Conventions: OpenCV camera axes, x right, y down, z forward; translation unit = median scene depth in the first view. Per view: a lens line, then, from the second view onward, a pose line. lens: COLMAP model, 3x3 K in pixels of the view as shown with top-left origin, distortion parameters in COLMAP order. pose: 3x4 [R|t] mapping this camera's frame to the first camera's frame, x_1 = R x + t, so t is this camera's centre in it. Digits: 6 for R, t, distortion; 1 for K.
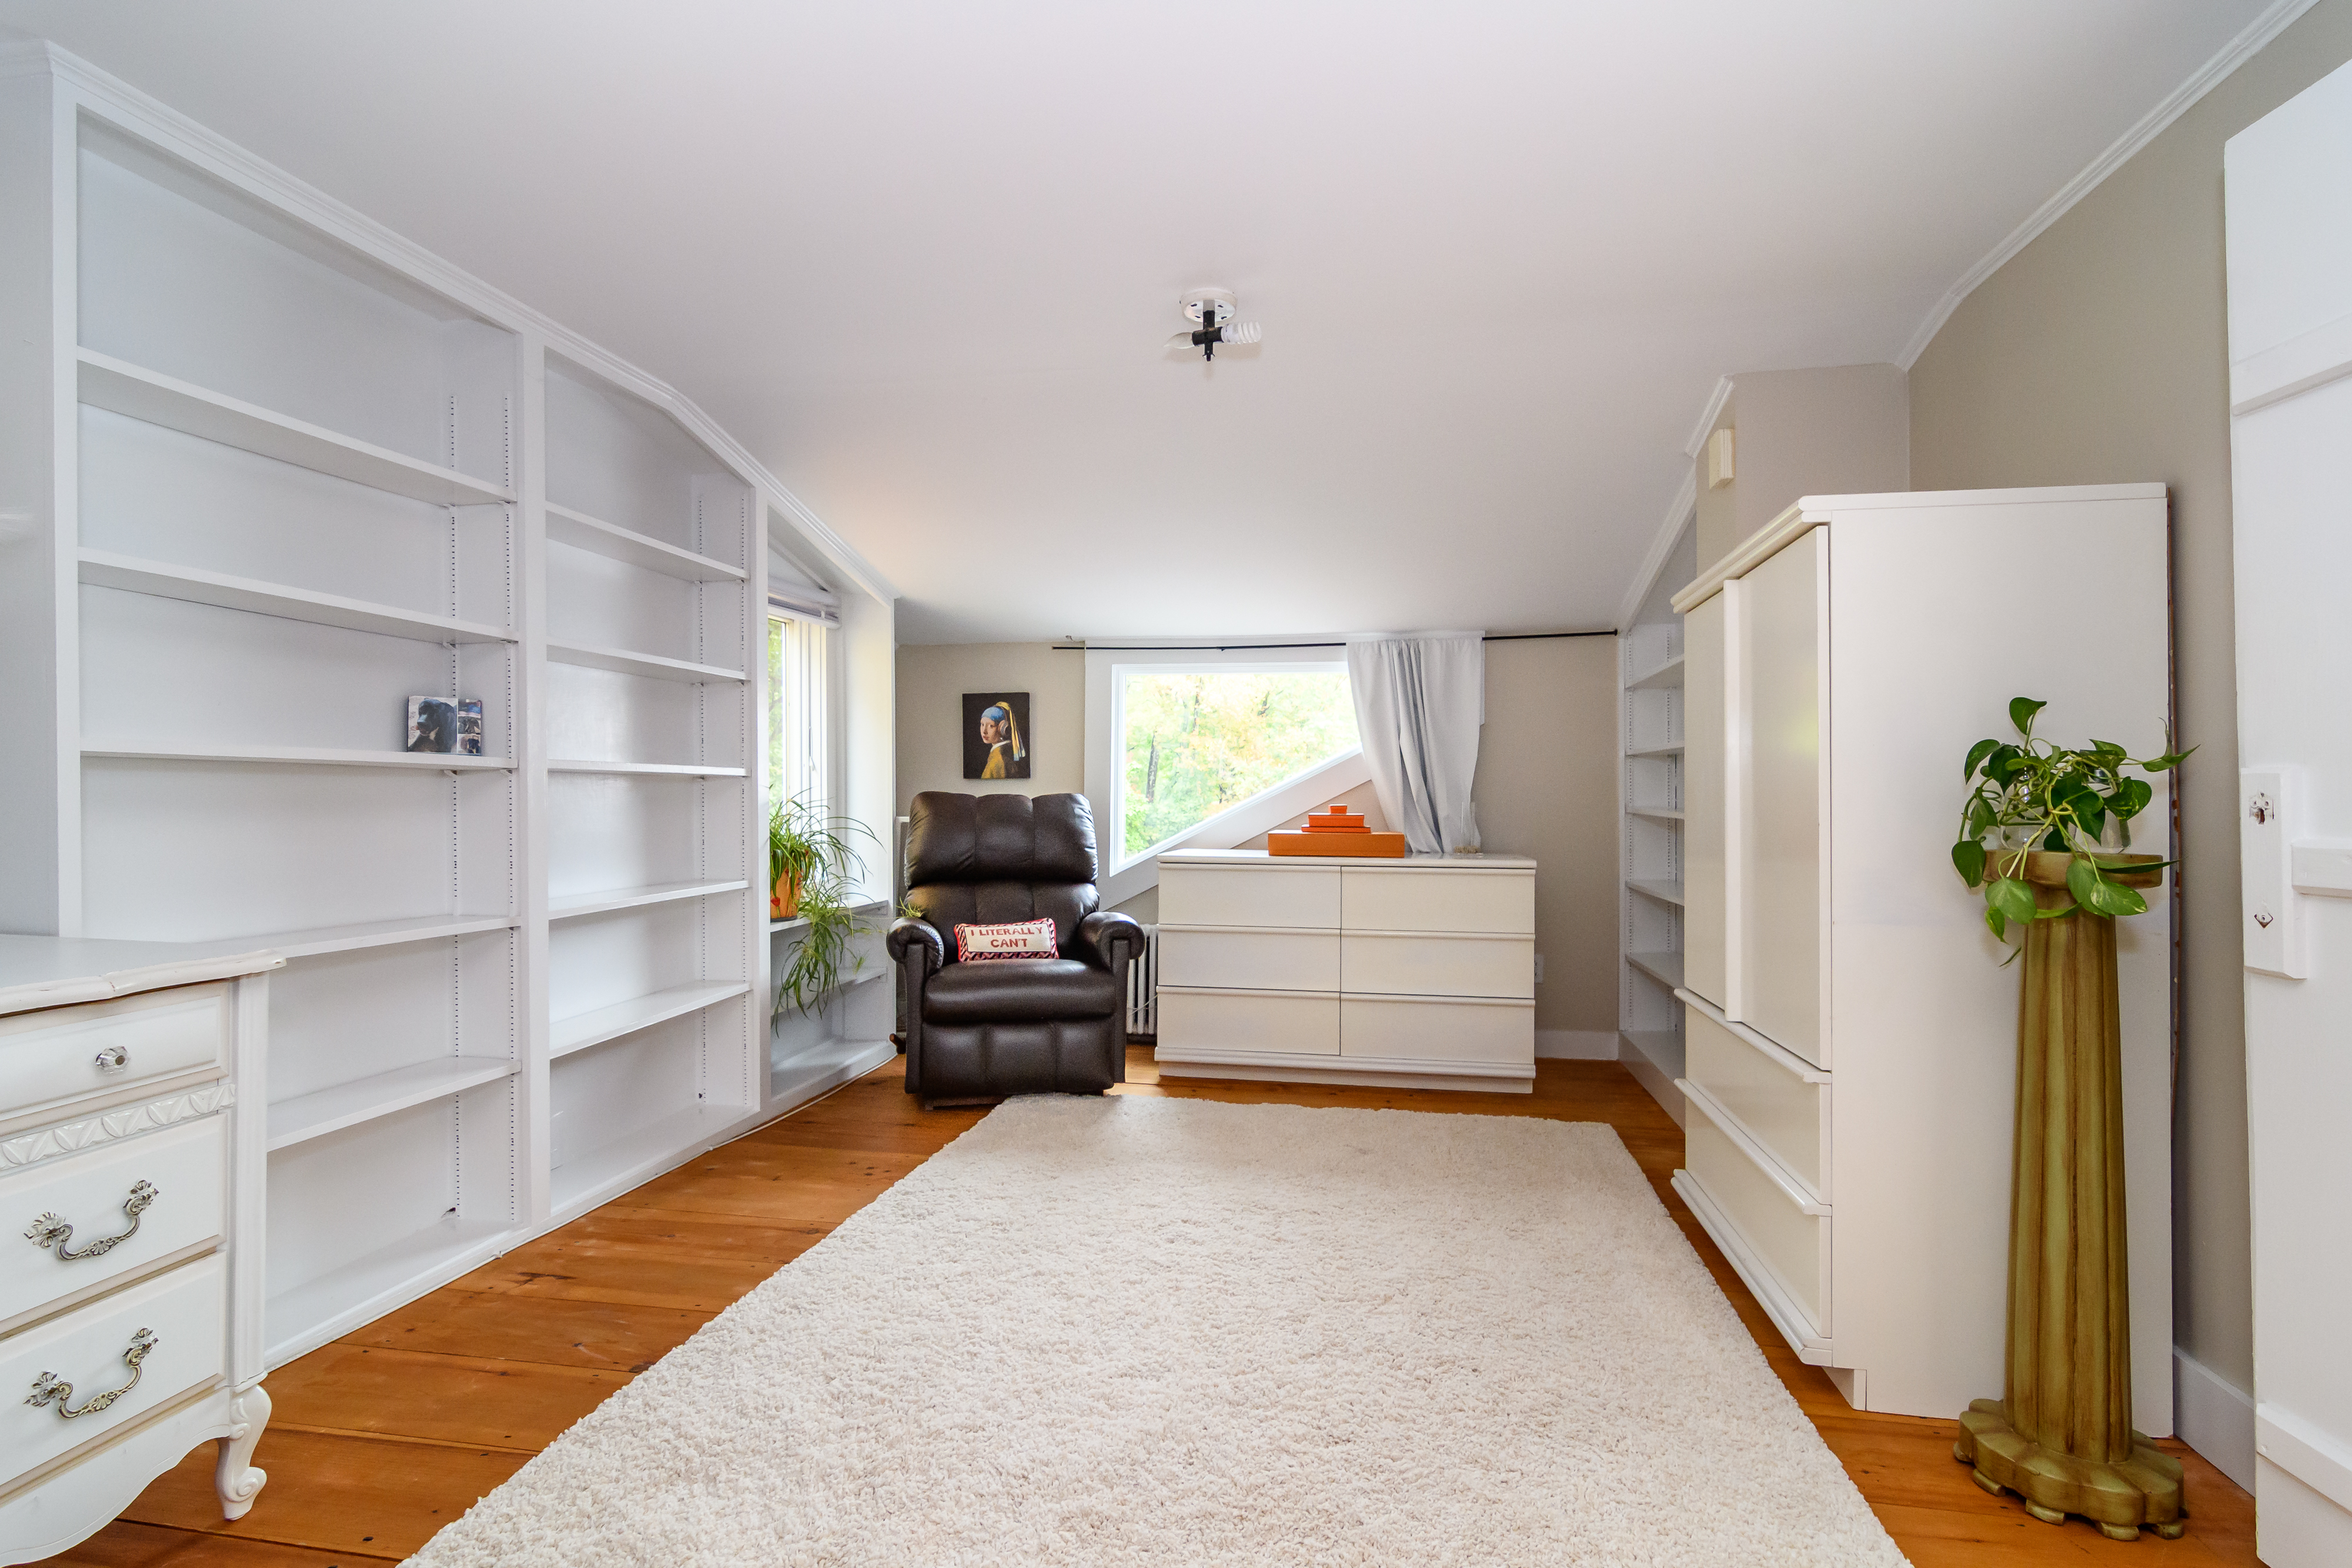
lens RADIAL K [[1136.3, 0, 1176.0], [0, 1136.3, 784.0], [0, 0, 1]] dist [-0.000616, -0.000156]
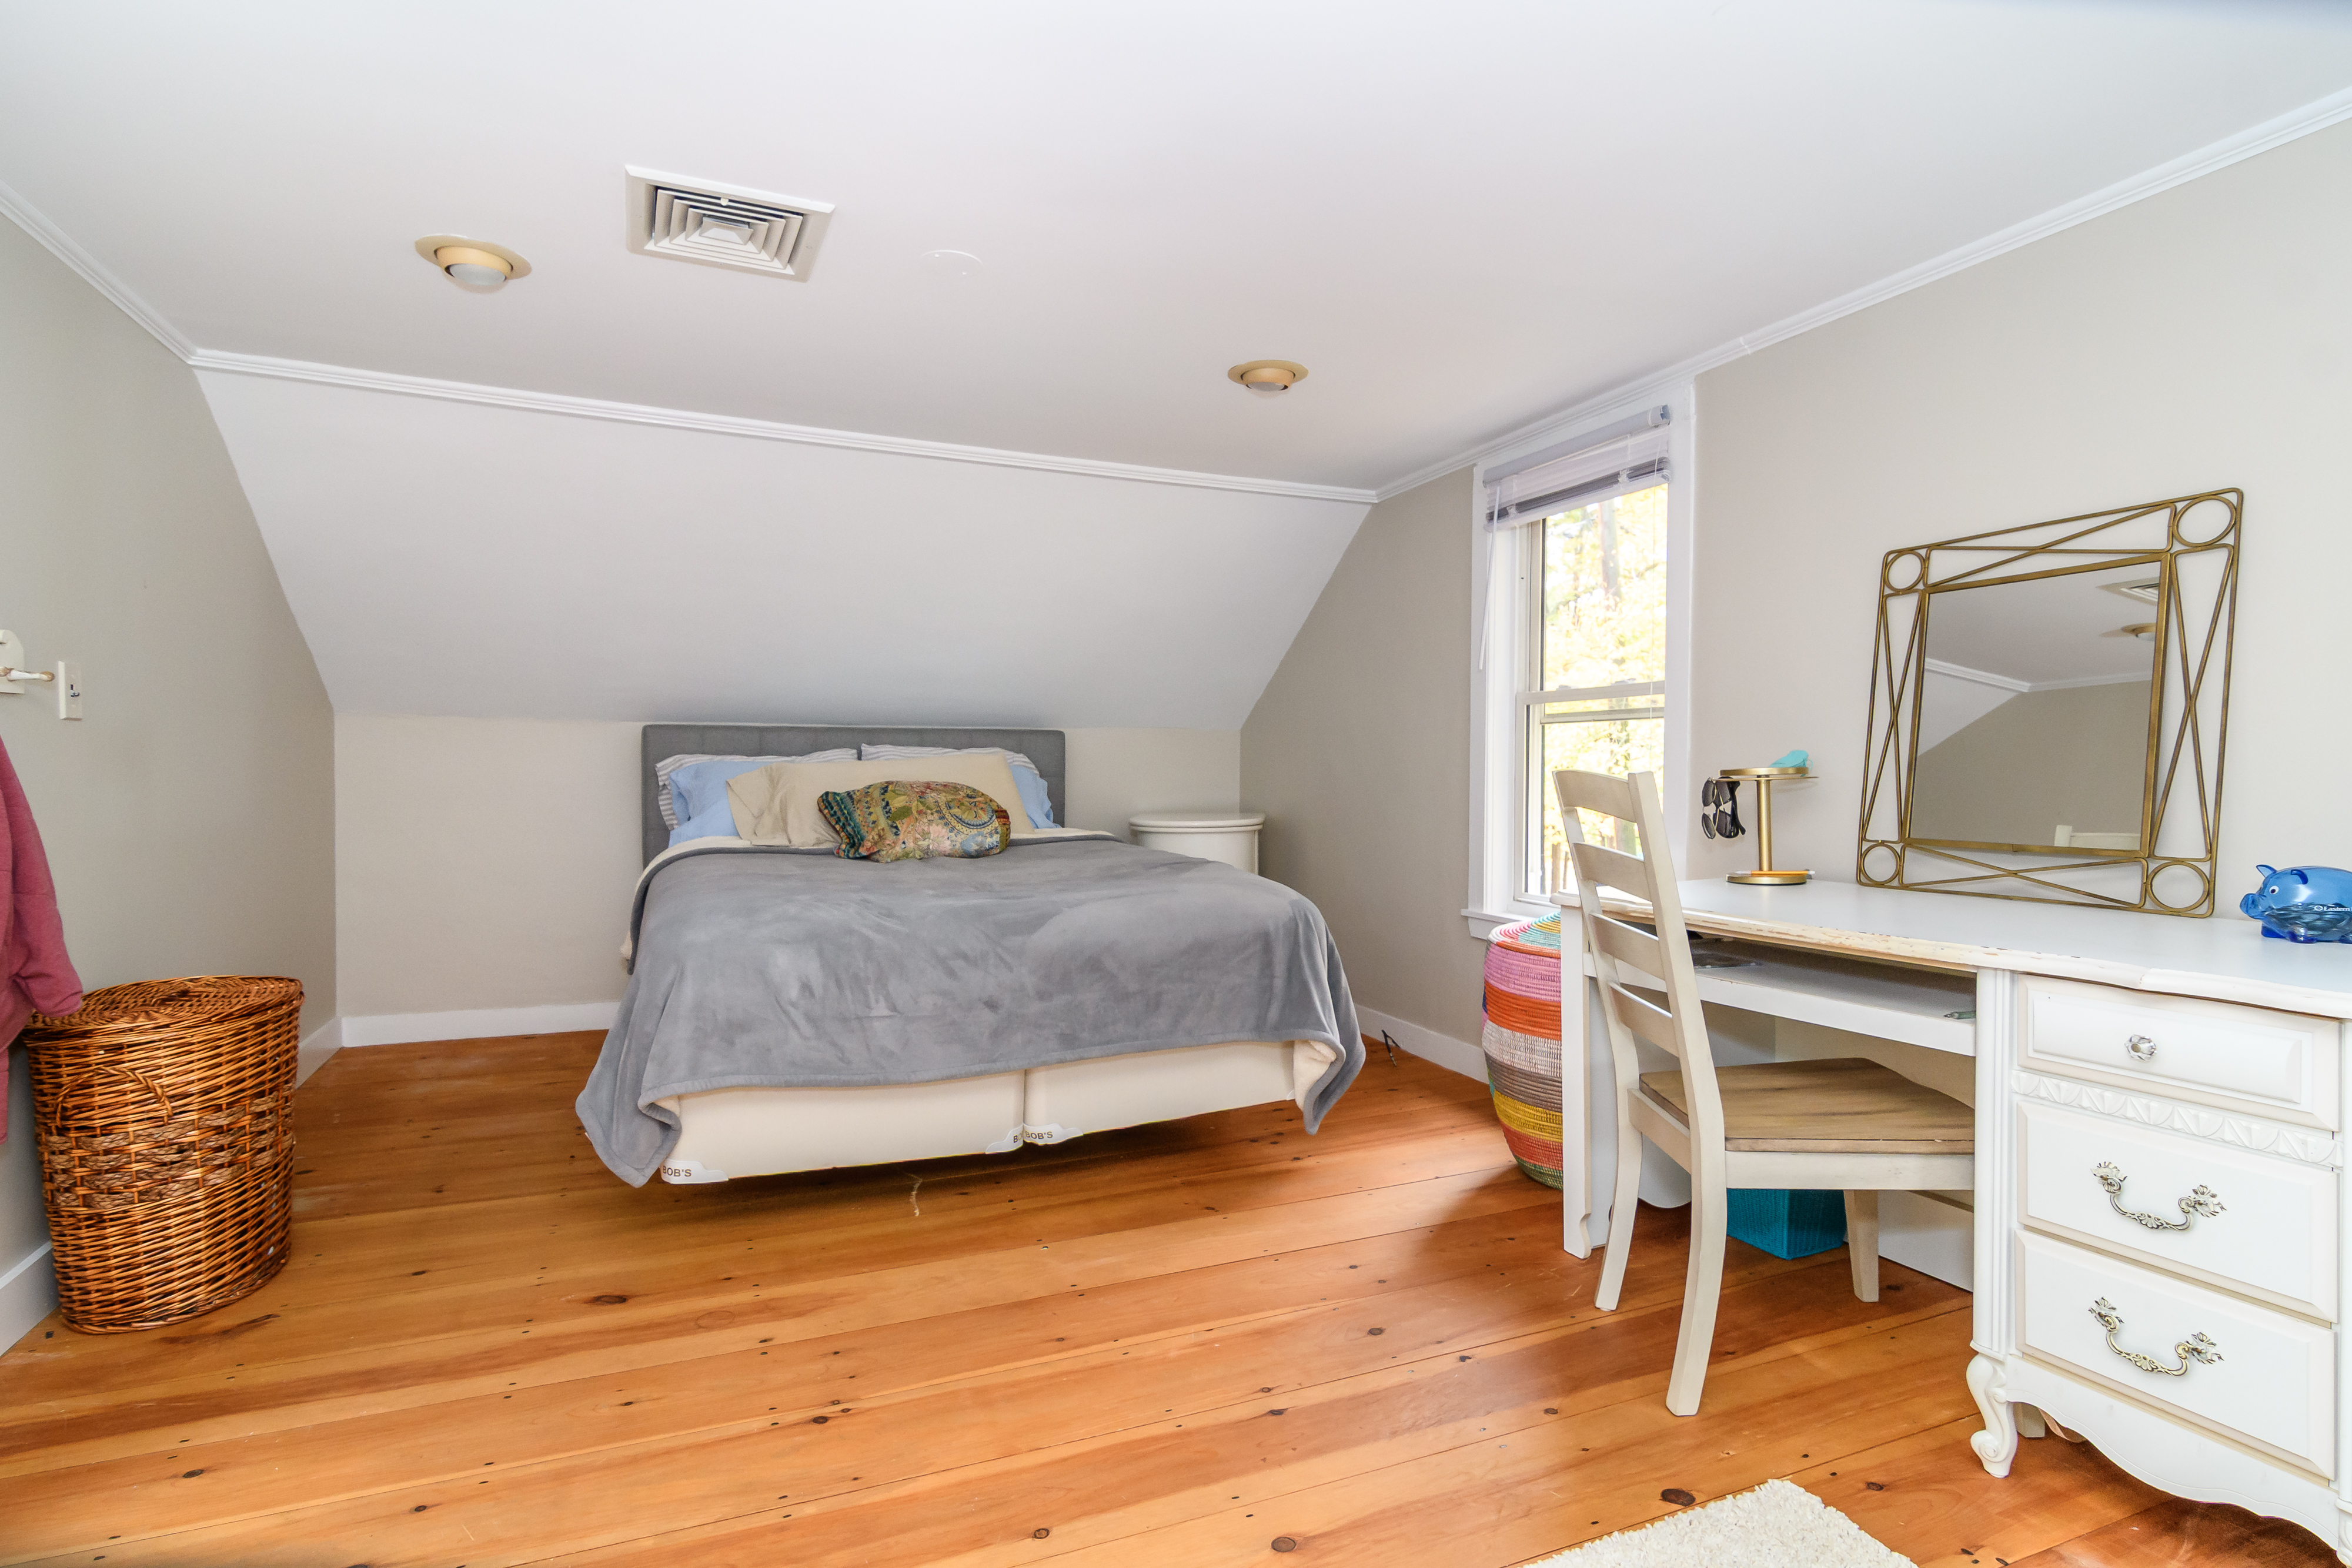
lens RADIAL K [[1136.3, 0, 1176.0], [0, 1136.3, 784.0], [0, 0, 1]] dist [-0.000616, -0.000156]
pose [[-0.834506, -0.001487, -0.550996, 0.422642], [-0.003706, 0.999989, 0.002914, -0.007774], [0.550986, 0.004473, -0.834503, 1.390937]]
